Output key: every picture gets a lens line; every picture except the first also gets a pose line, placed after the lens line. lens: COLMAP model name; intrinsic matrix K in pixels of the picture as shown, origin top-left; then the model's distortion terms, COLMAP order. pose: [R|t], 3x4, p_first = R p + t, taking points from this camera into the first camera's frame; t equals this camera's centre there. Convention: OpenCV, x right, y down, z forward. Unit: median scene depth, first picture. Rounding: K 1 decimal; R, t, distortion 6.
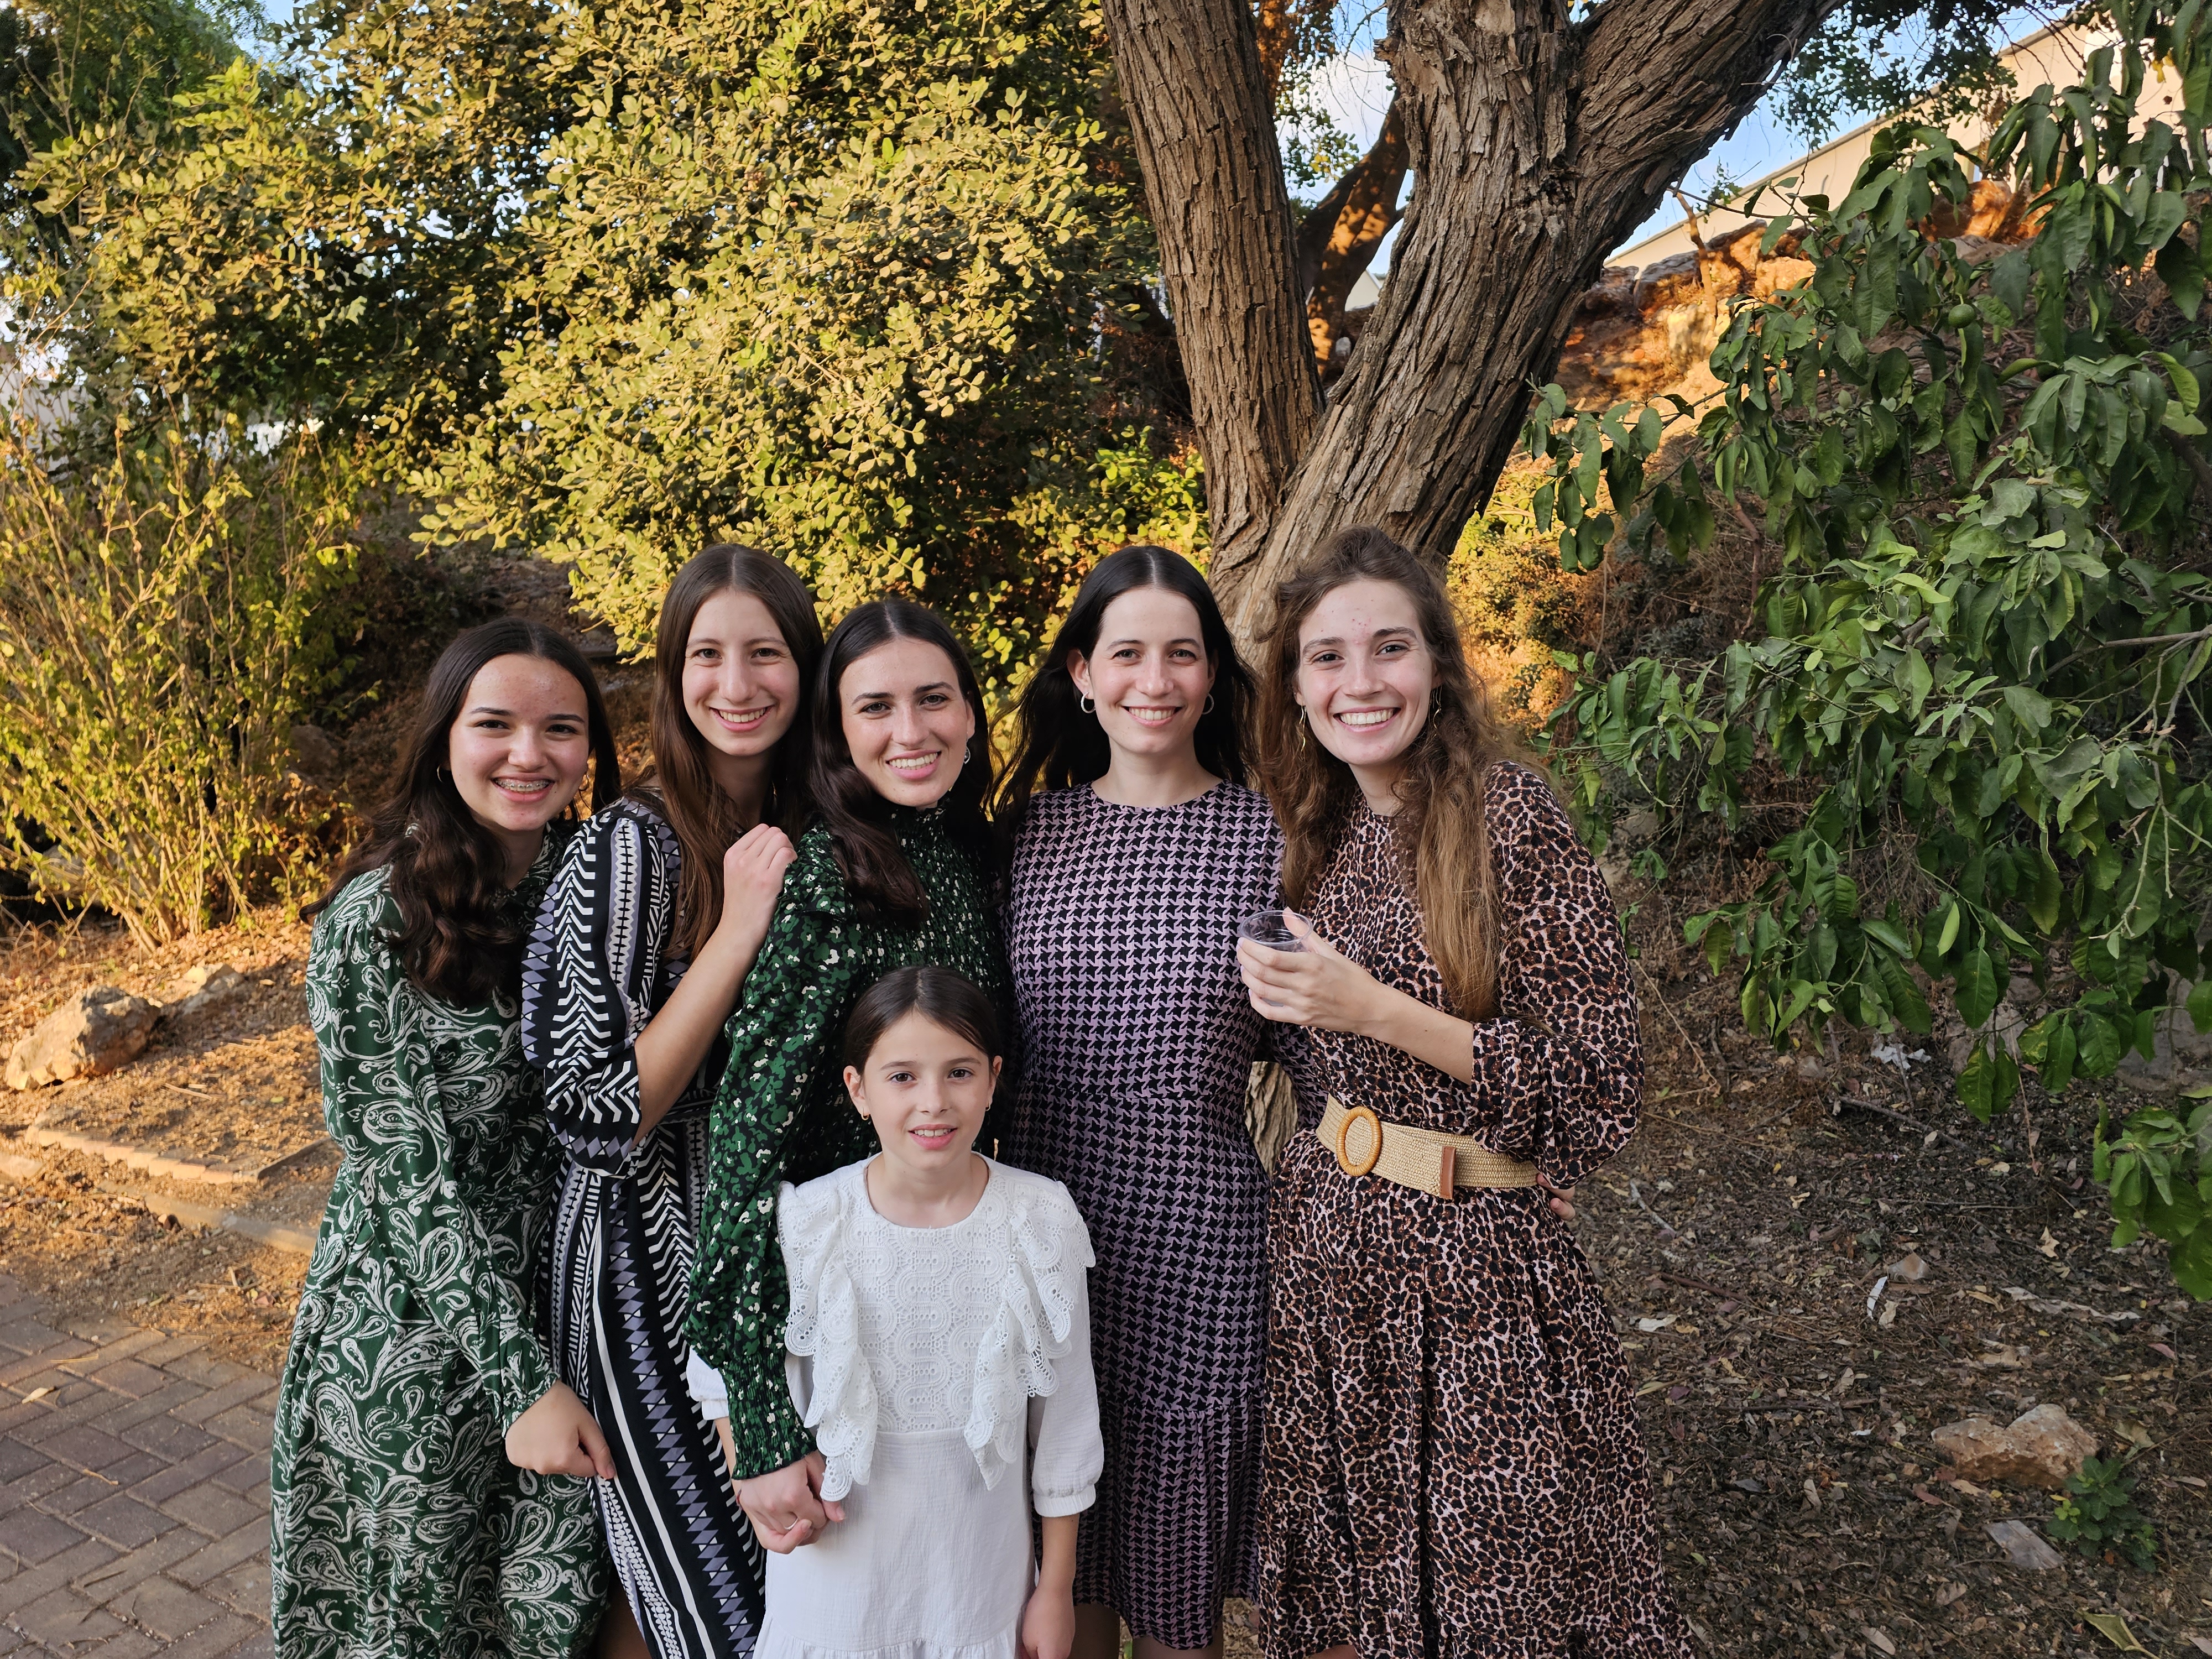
lens RADIAL K [[1337.2, 0, 1111.3], [0, 1337.2, 816.7], [0, 0, 1]] dist [0.037141, -0.021894]
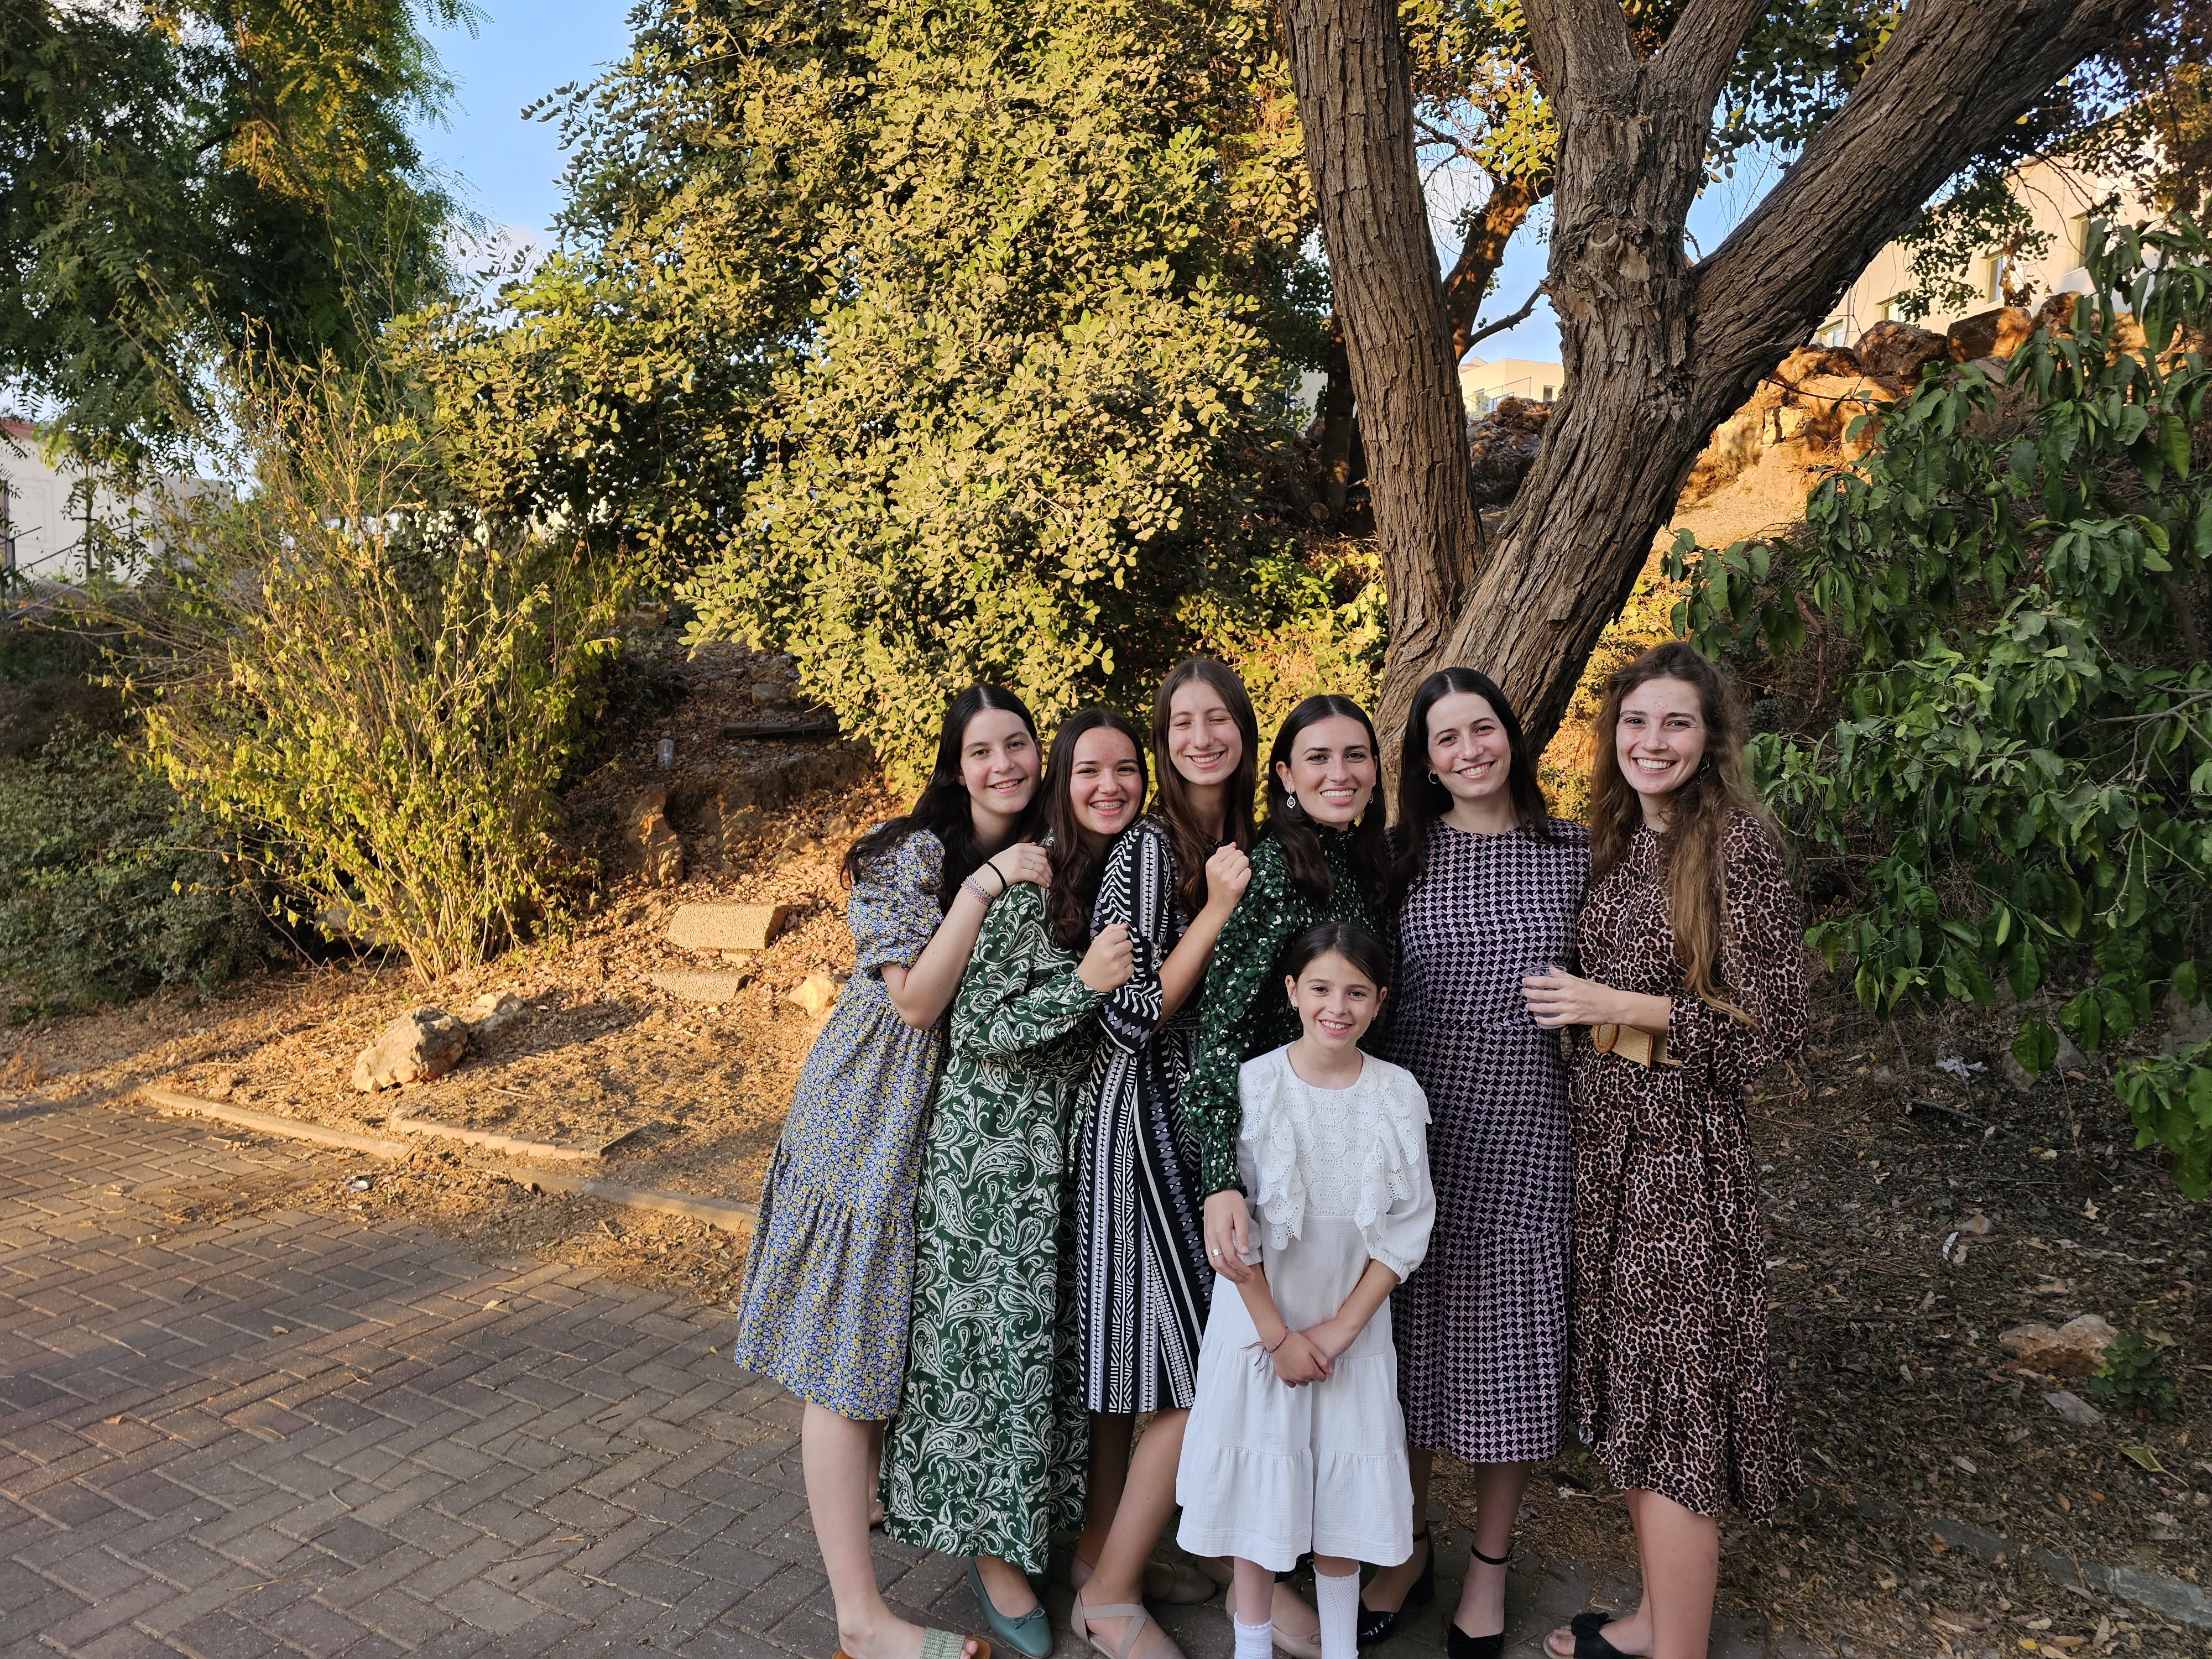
lens RADIAL K [[1339.3, 0, 1104.3], [0, 1339.3, 809.2], [0, 0, 1]] dist [0.035071, -0.021096]
pose [[0.999643, 0.001382, -0.026675, -0.156720], [-0.003011, 0.998125, -0.061129, 0.030288], [0.026541, 0.061188, 0.997773, -0.252129]]
